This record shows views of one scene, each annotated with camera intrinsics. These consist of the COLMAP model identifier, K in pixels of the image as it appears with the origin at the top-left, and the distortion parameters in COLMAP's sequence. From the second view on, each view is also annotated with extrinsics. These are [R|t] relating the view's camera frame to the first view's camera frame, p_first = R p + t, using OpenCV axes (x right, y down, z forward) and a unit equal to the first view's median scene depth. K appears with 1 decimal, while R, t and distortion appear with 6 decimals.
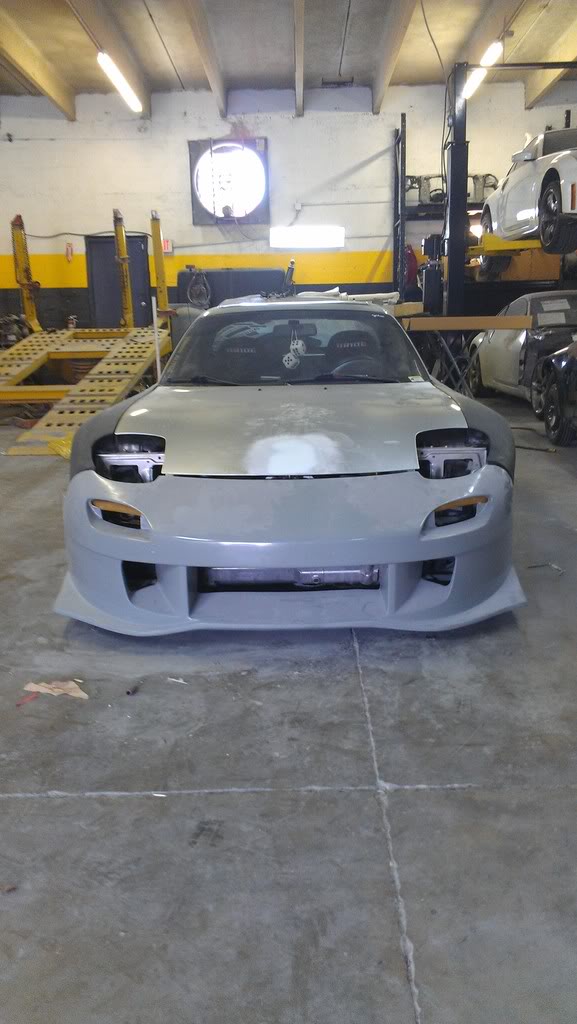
lens RADIAL K [[776.5, 0, 288.5], [0, 776.5, 512.0], [0, 0, 1]] dist [0.056228, -0.000870]
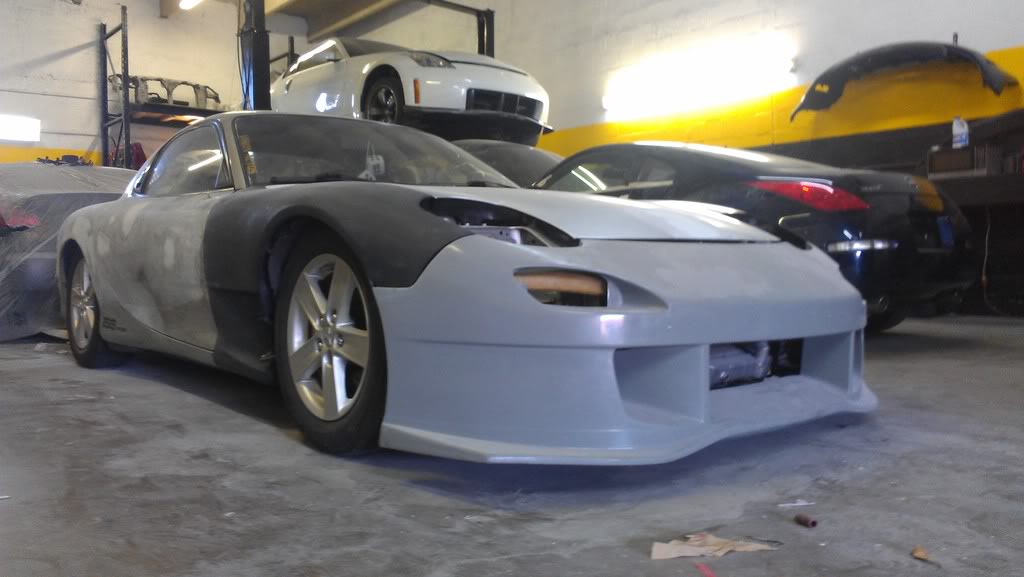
lens RADIAL K [[809.0, 0, 512.0], [0, 809.0, 288.5], [0, 0, 1]] dist [0.057463, -0.100006]
pose [[0.774594, -0.014992, 0.632281, -0.105561], [0.141776, 0.978393, -0.150488, 0.015050], [-0.616363, 0.206209, 0.759983, 0.081600]]
